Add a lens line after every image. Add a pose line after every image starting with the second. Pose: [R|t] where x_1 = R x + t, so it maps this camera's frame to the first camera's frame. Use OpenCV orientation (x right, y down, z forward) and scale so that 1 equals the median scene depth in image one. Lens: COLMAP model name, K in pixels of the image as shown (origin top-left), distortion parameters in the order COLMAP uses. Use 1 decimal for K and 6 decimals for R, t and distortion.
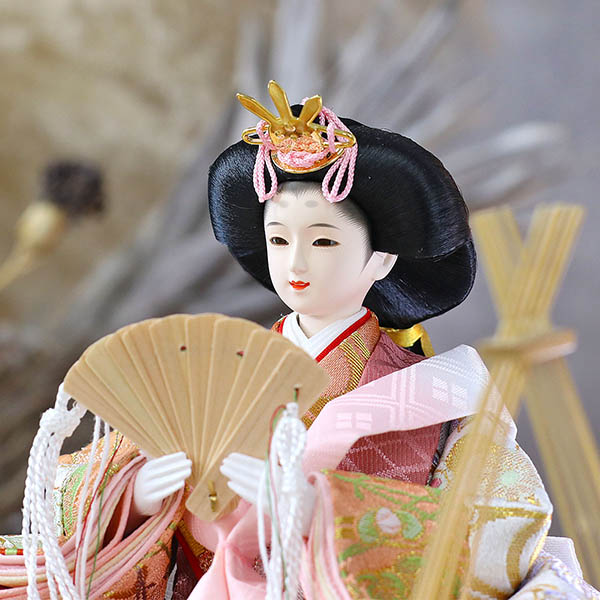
lens RADIAL K [[3184.7, 0, 301.3], [0, 3184.7, 298.2], [0, 0, 1]] dist [-0.105687, 0.000000]
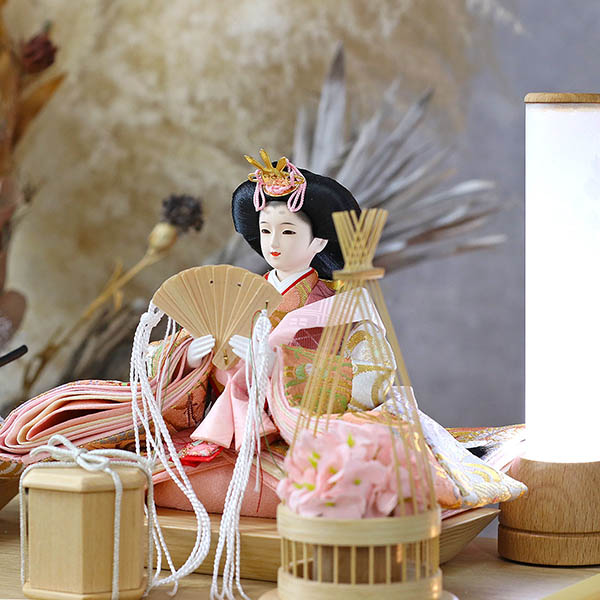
lens RADIAL K [[3184.7, 0, 299.5], [0, 3184.7, 300.8], [0, 0, 1]] dist [-0.105687, 0.000000]
pose [[0.998089, 0.020060, -0.058450, 0.130387], [-0.021173, 0.999605, -0.018491, 0.061035], [0.058056, 0.019694, 0.998119, -0.958462]]
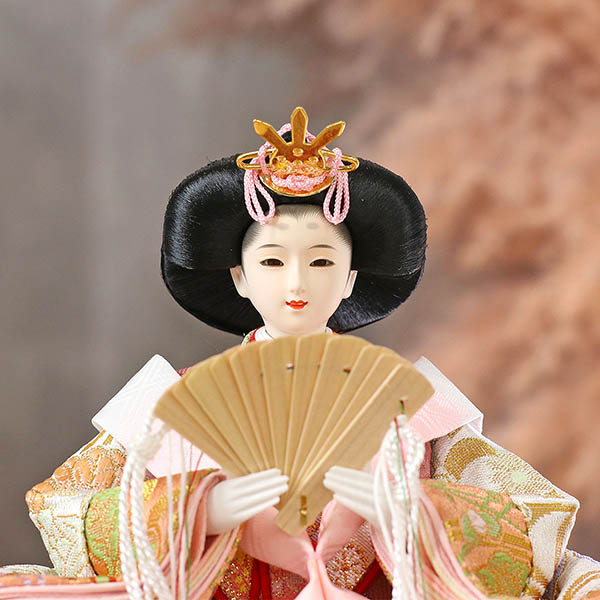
lens RADIAL K [[3184.7, 0, 300.1], [0, 3184.7, 300.3], [0, 0, 1]] dist [-0.105687, 0.000000]
pose [[0.838359, -0.023872, 0.544595, -0.571676], [0.028418, 0.999596, 0.000069, -0.005617], [-0.544377, 0.015419, 0.838699, 0.131377]]
